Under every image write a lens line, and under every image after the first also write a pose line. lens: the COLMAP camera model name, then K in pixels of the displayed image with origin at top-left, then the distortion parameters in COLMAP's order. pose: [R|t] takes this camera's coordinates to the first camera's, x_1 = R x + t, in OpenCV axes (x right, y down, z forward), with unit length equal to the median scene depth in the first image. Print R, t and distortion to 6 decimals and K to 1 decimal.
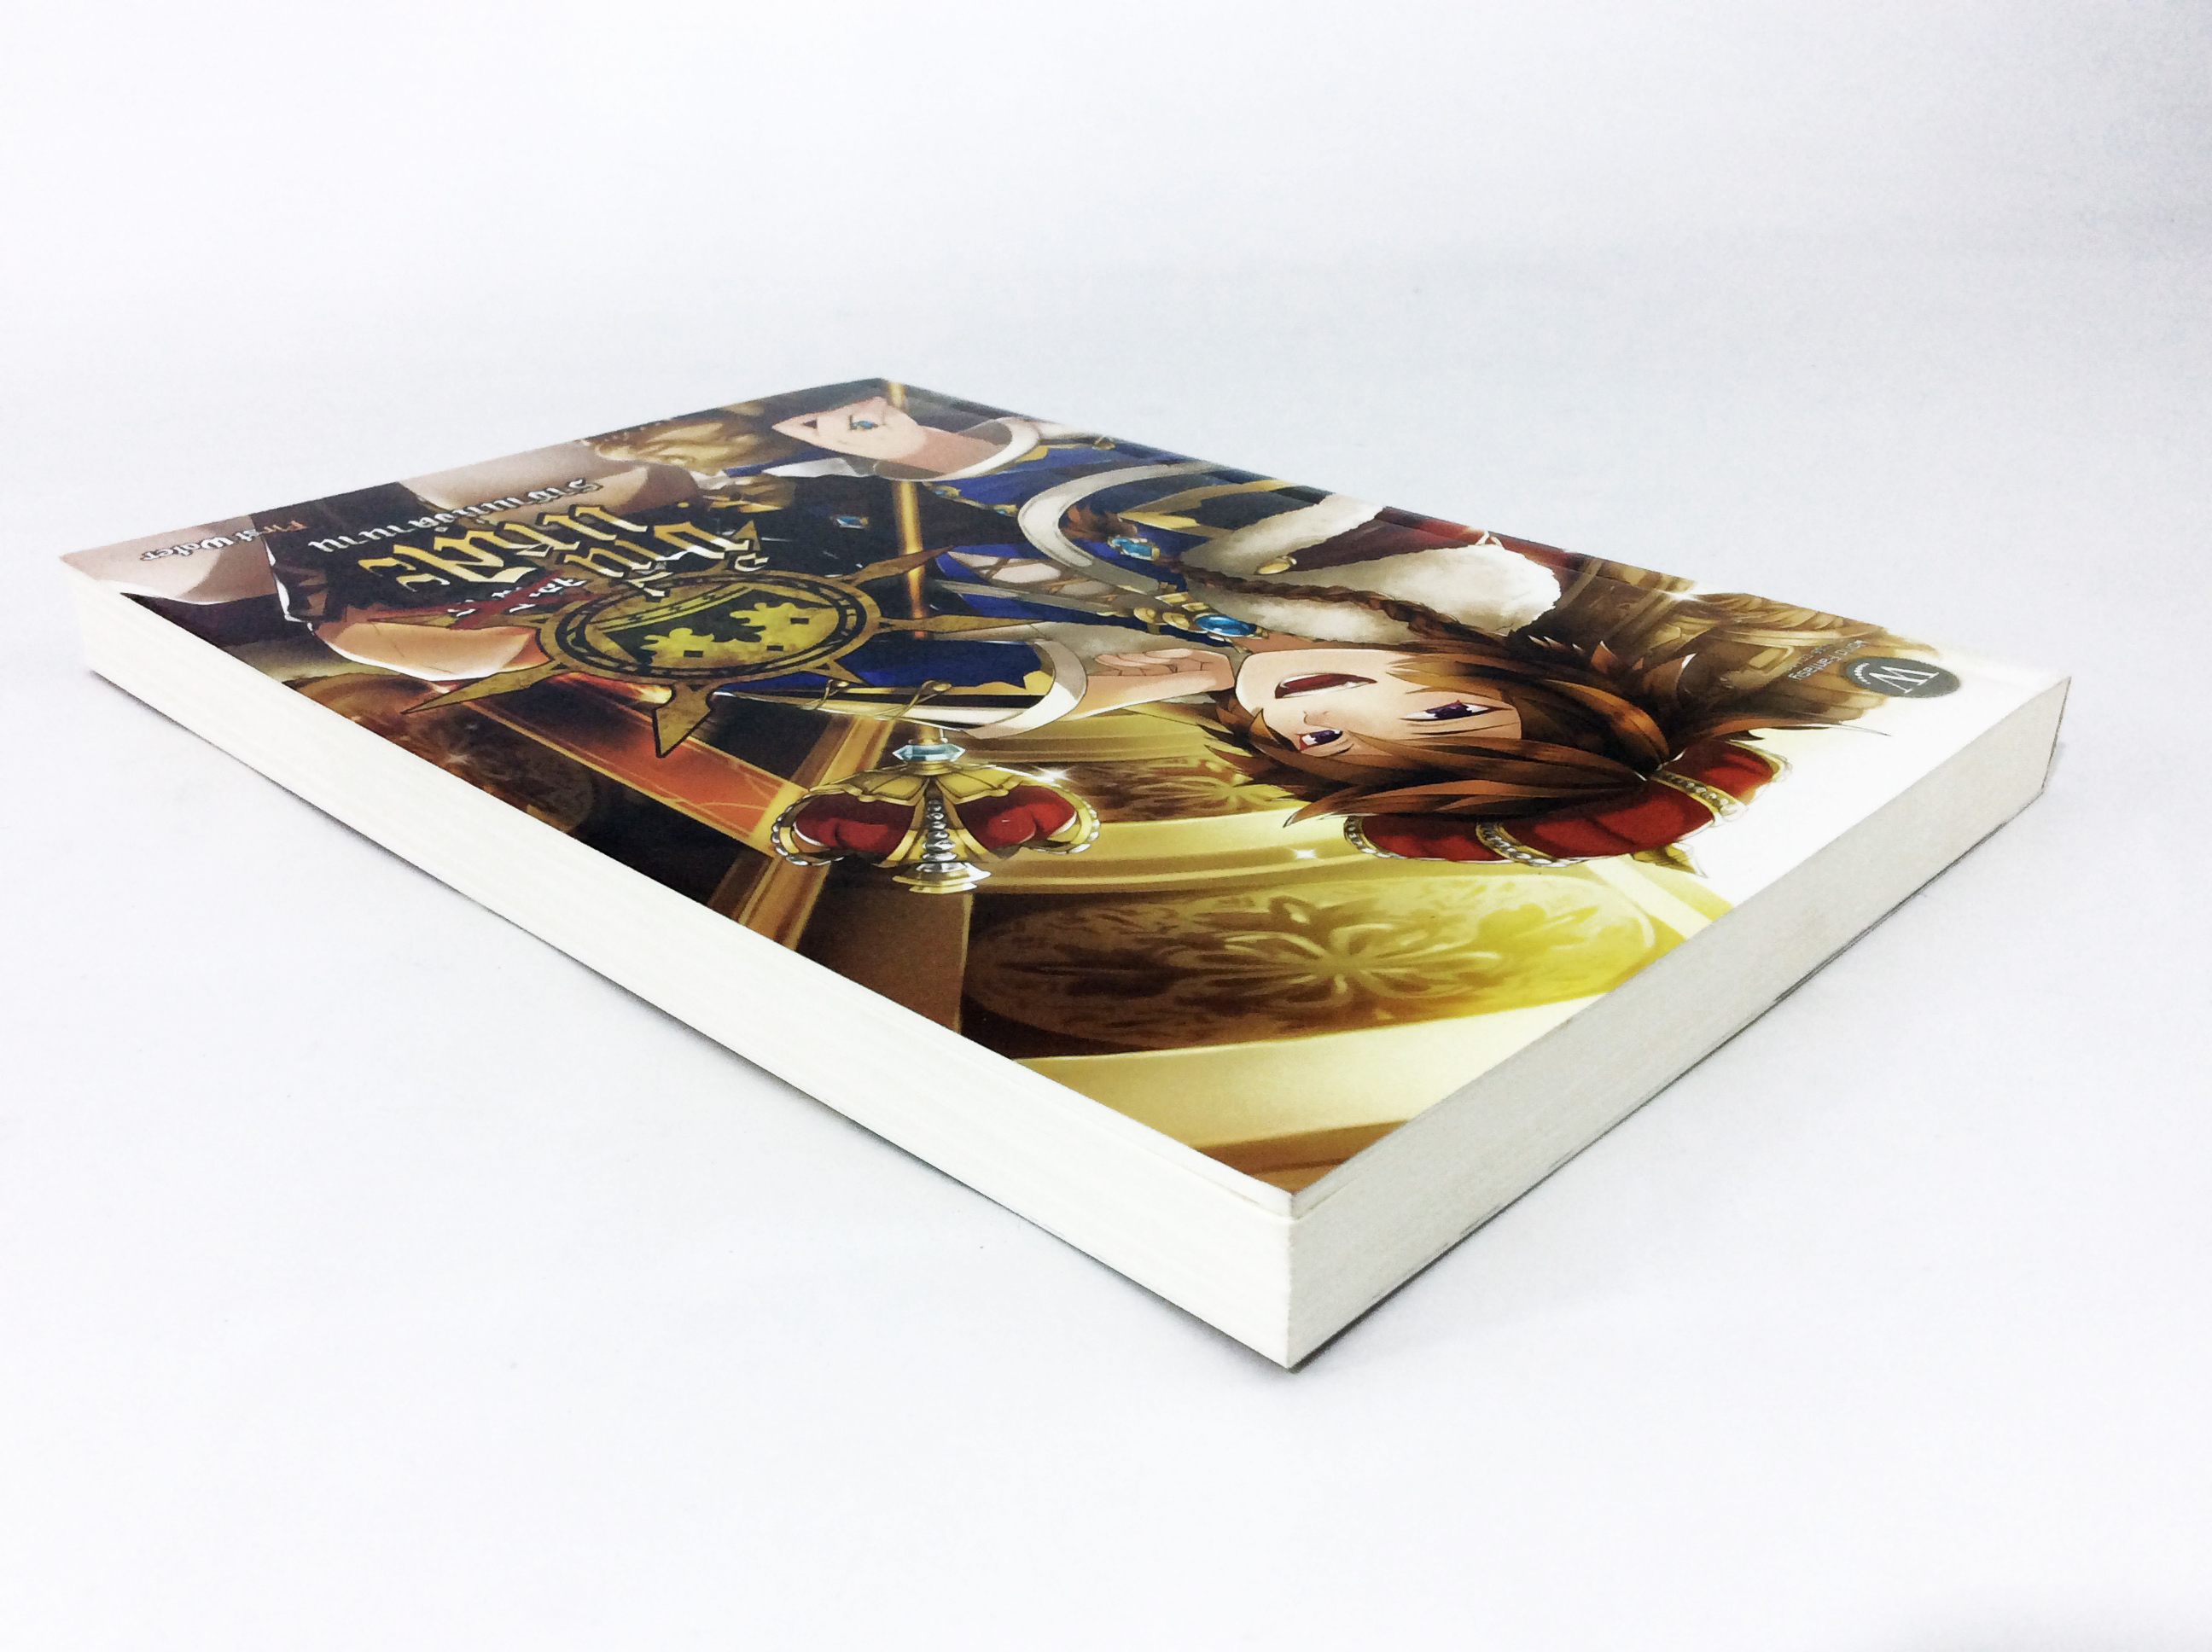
lens RADIAL K [[2072.5, 0, 1096.2], [0, 2072.5, 824.1], [0, 0, 1]] dist [0.088811, 0.000000]
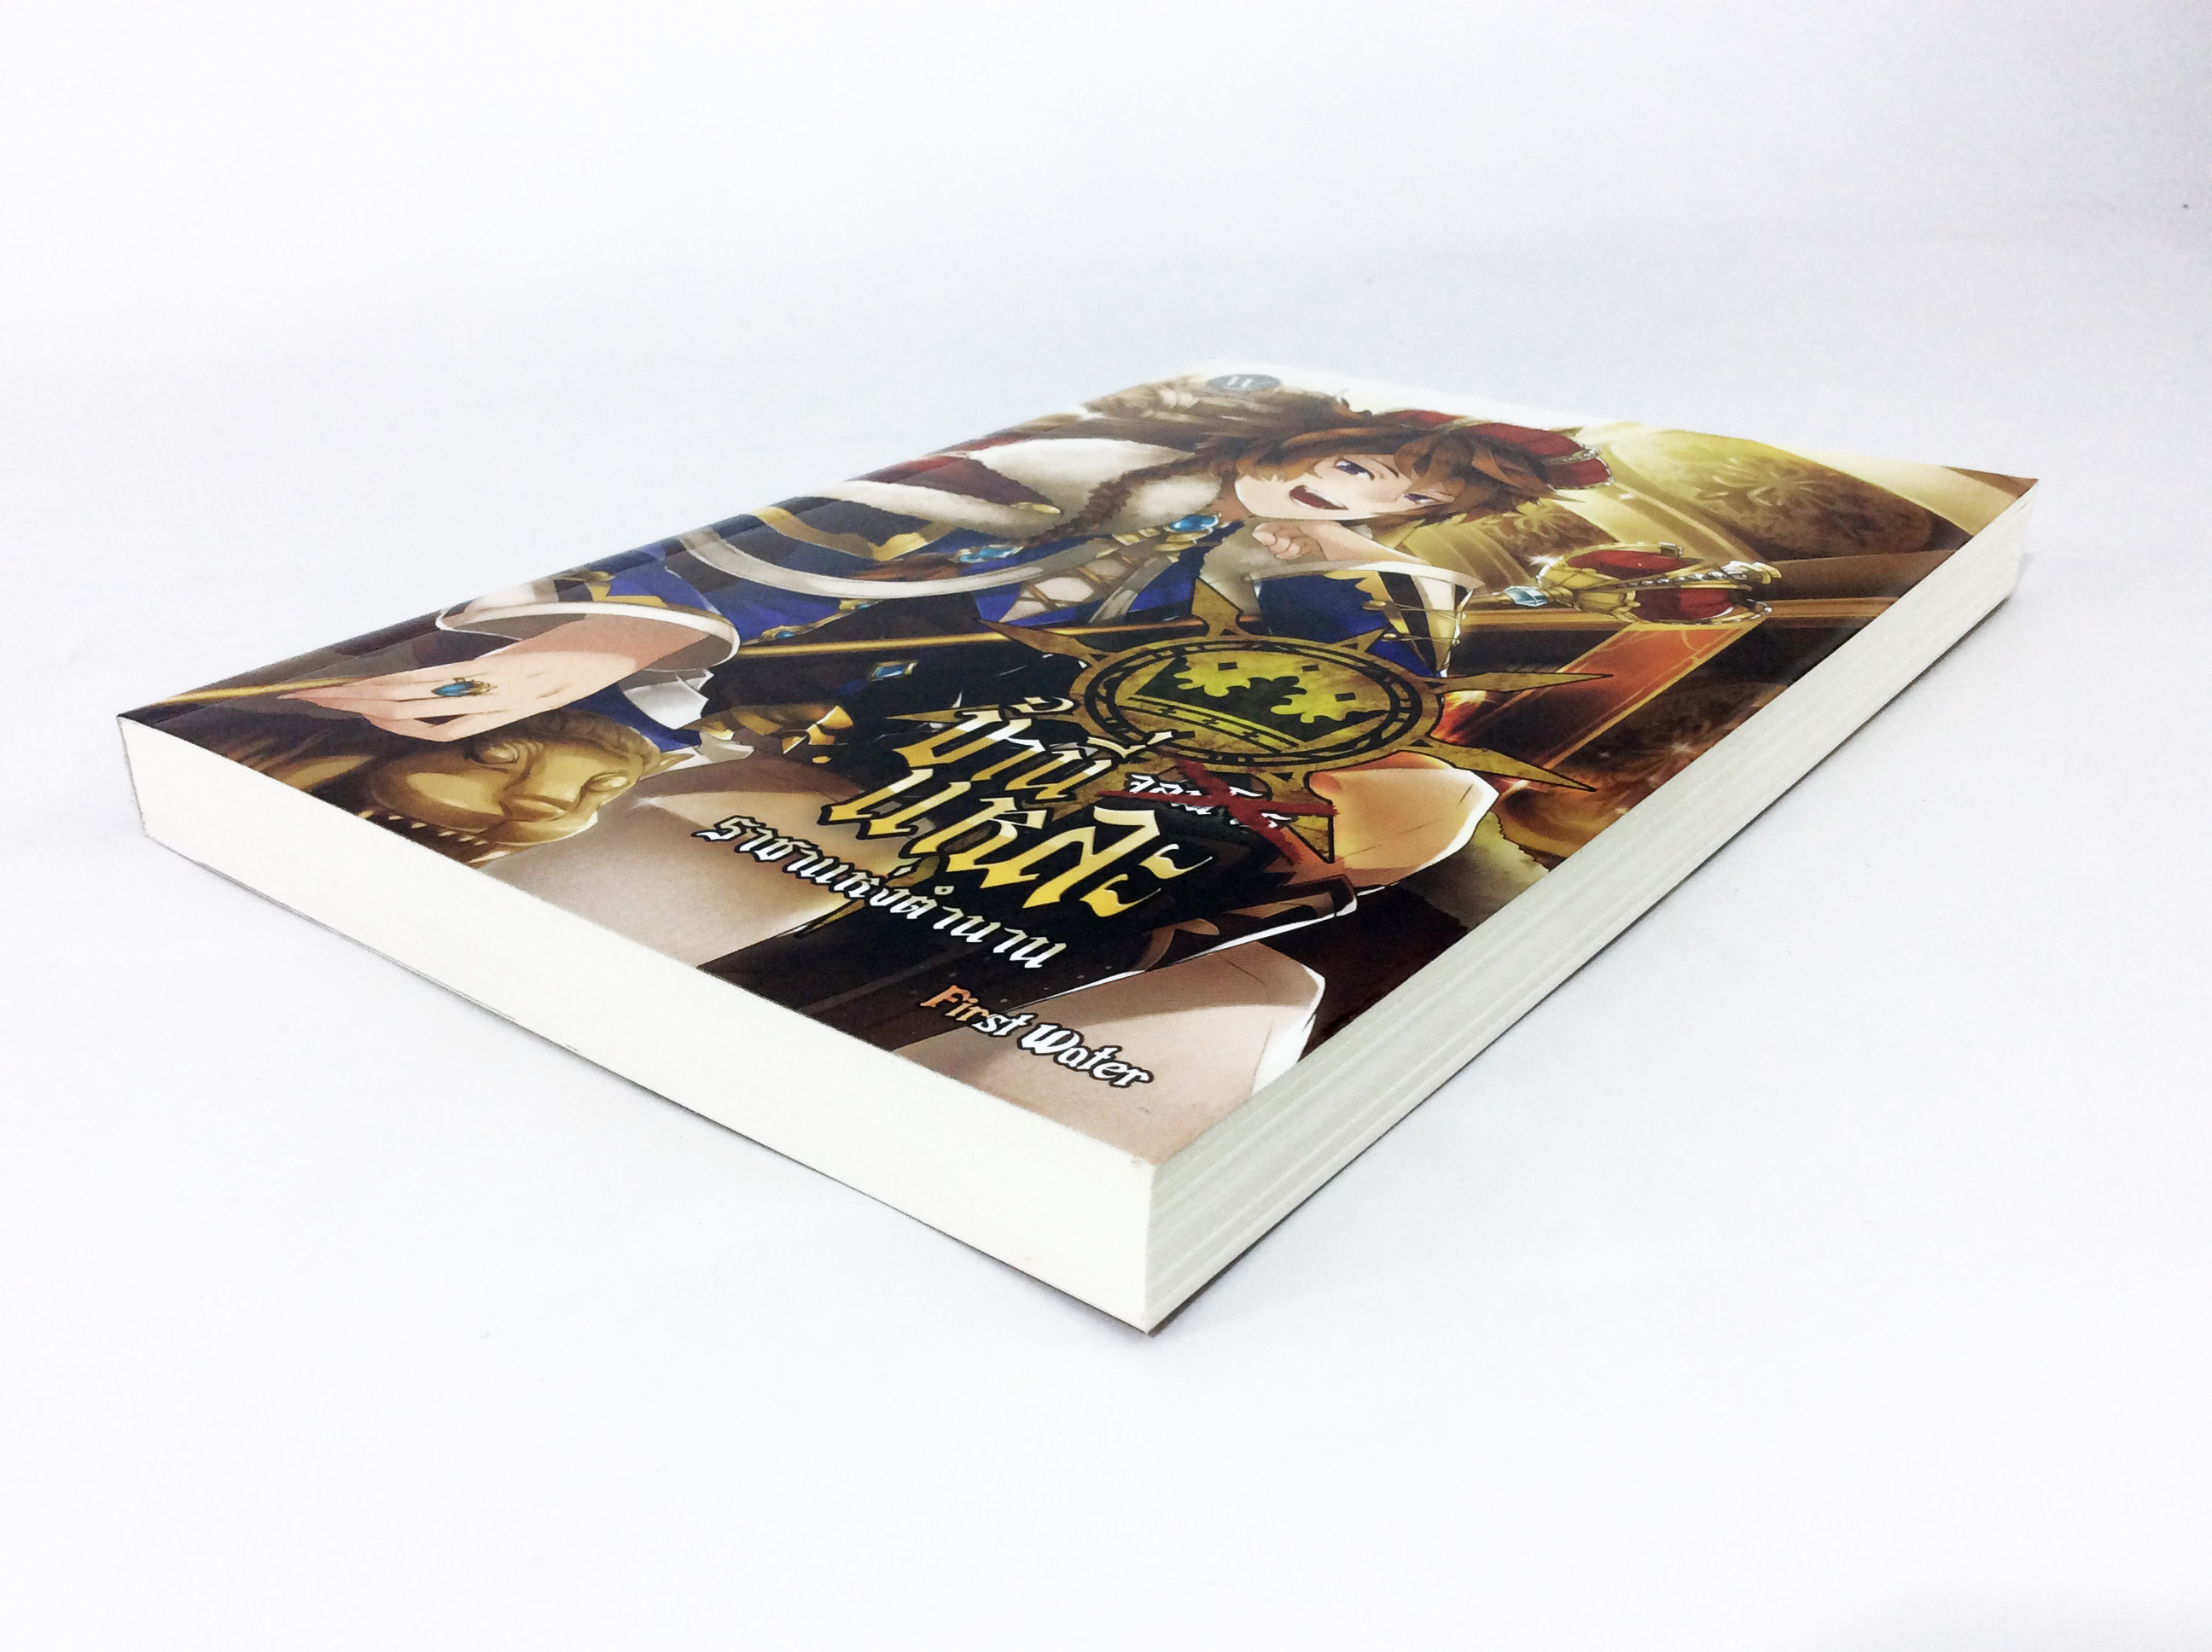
lens RADIAL K [[2072.5, 0, 1095.6], [0, 2072.5, 830.2], [0, 0, 1]] dist [0.088811, 0.000000]
pose [[-0.096920, -0.432308, 0.896502, -1.019969], [0.441745, 0.788479, 0.427974, -0.471888], [-0.891890, 0.437505, 0.114551, 0.991089]]
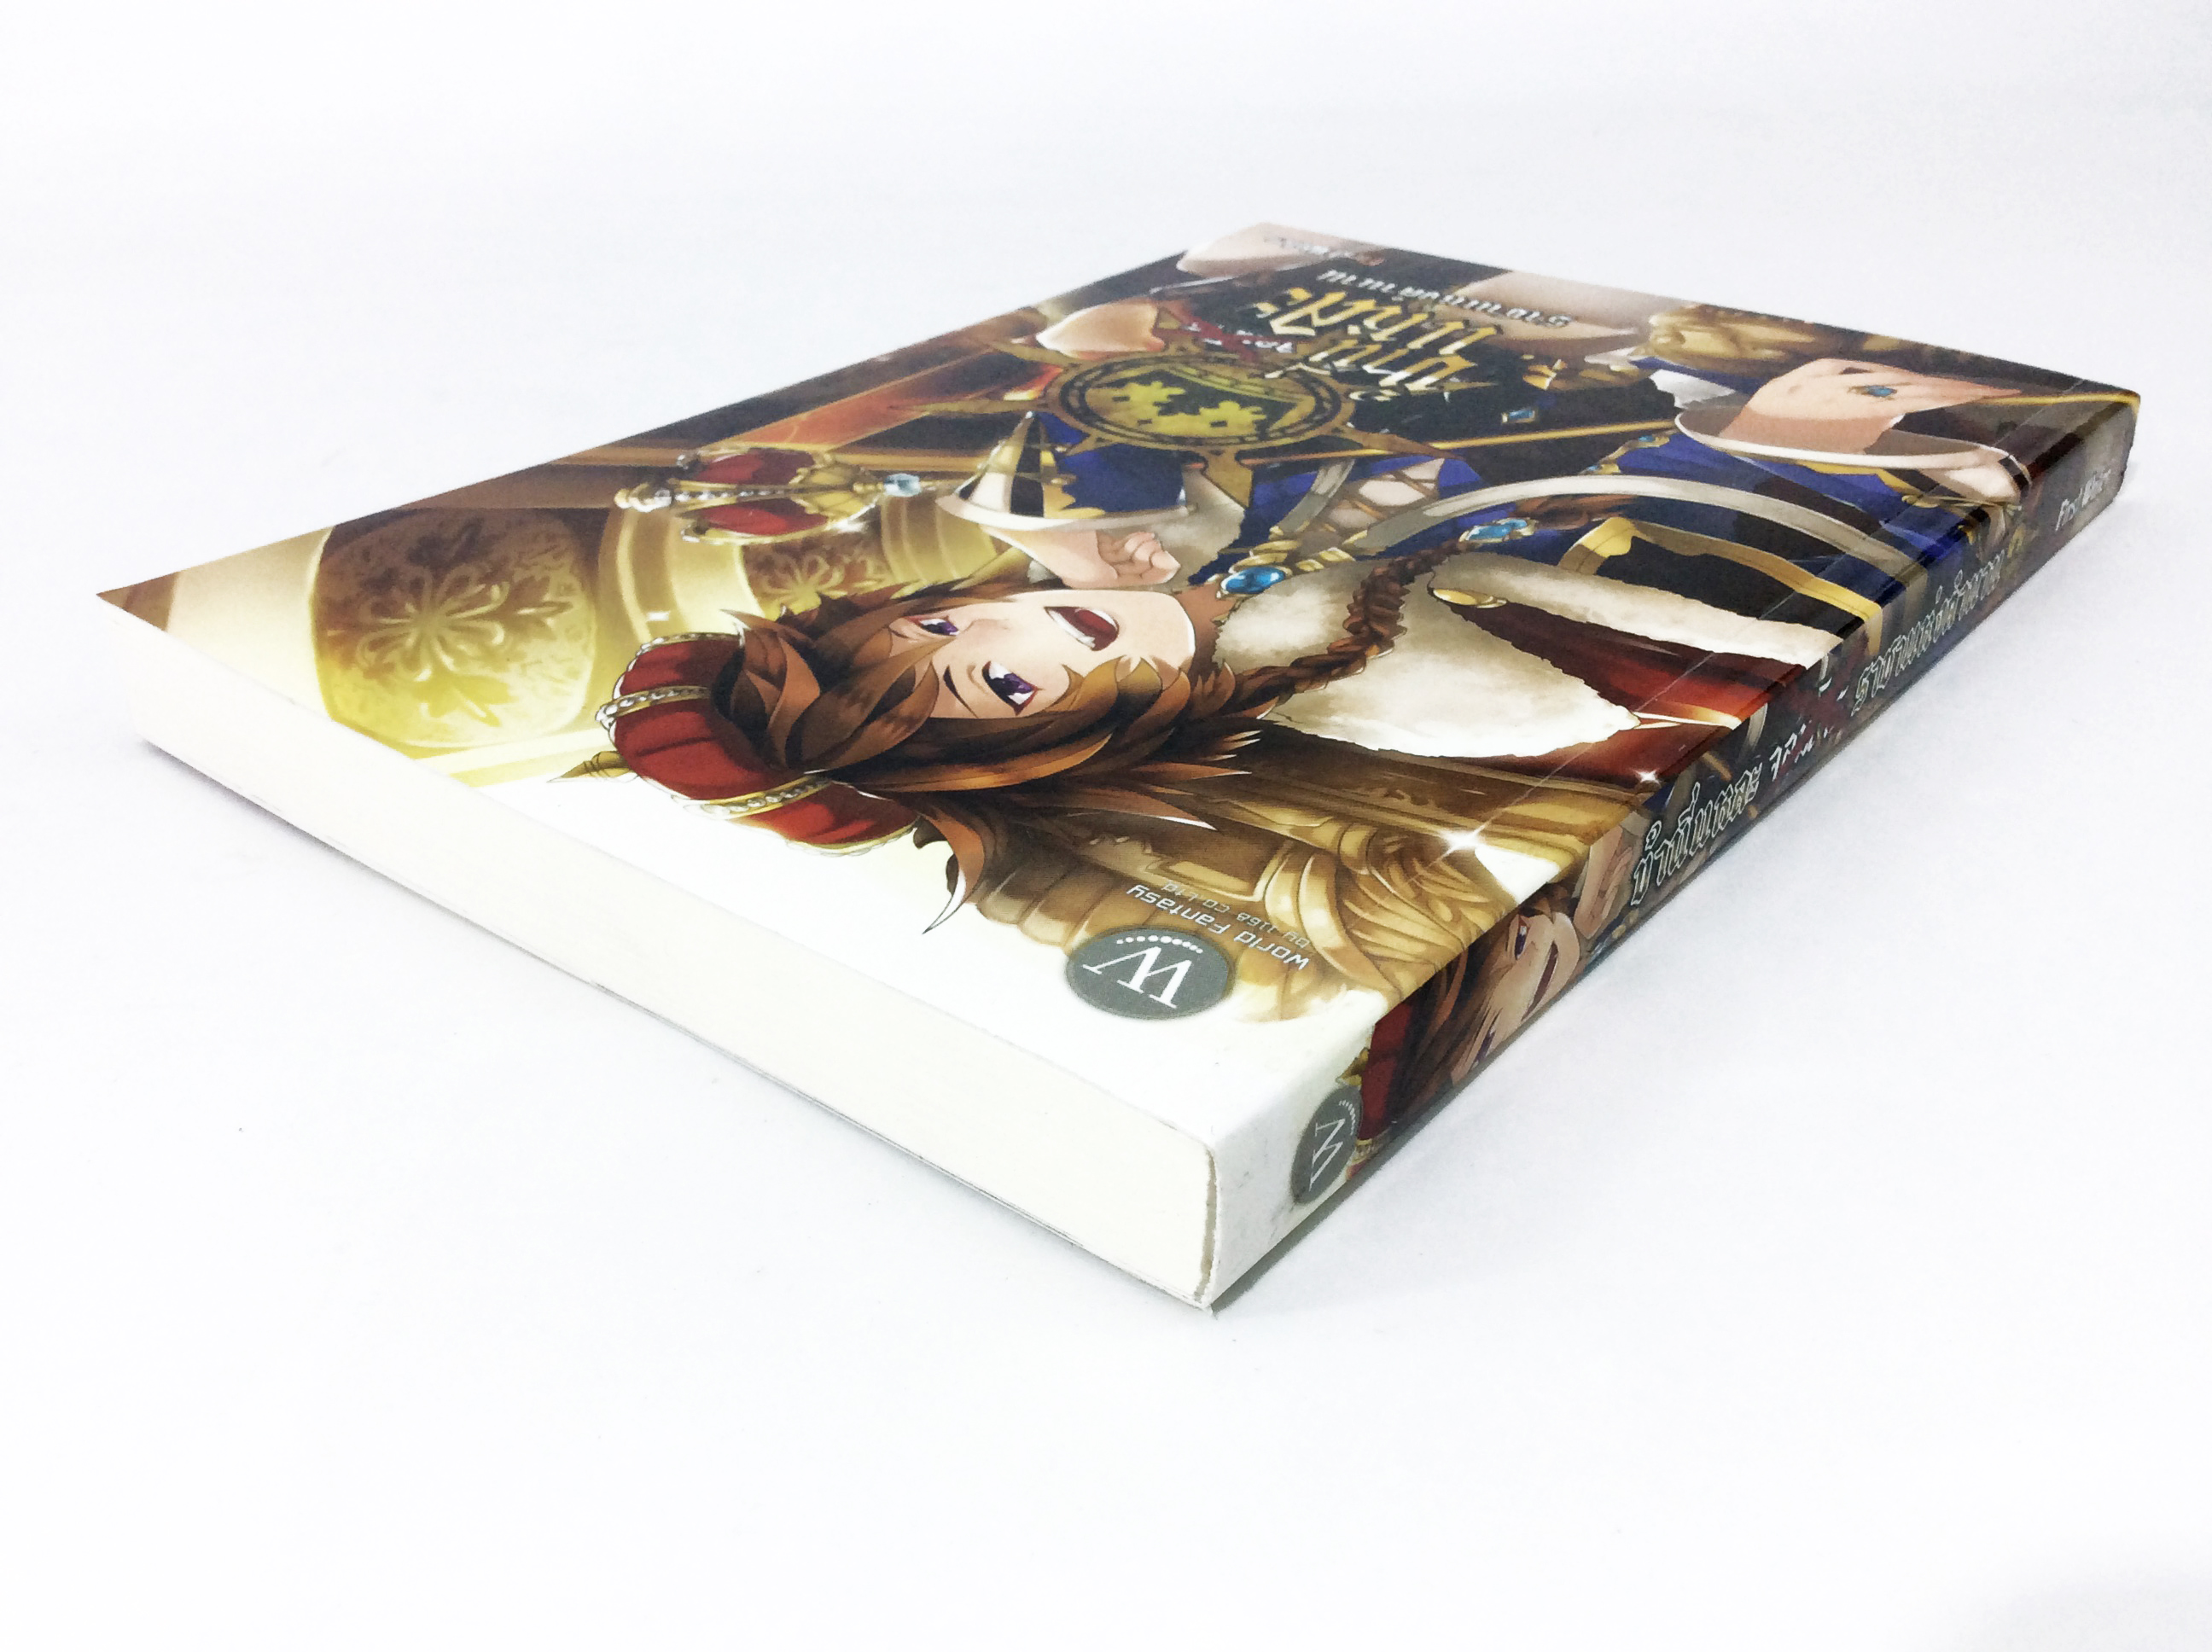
lens RADIAL K [[2072.5, 0, 1093.5], [0, 2072.5, 822.6], [0, 0, 1]] dist [0.088811, 0.000000]
pose [[0.083082, 0.491544, -0.866881, 0.863062], [-0.432209, 0.801589, 0.413098, -0.345317], [0.897938, 0.340352, 0.279047, 0.730679]]
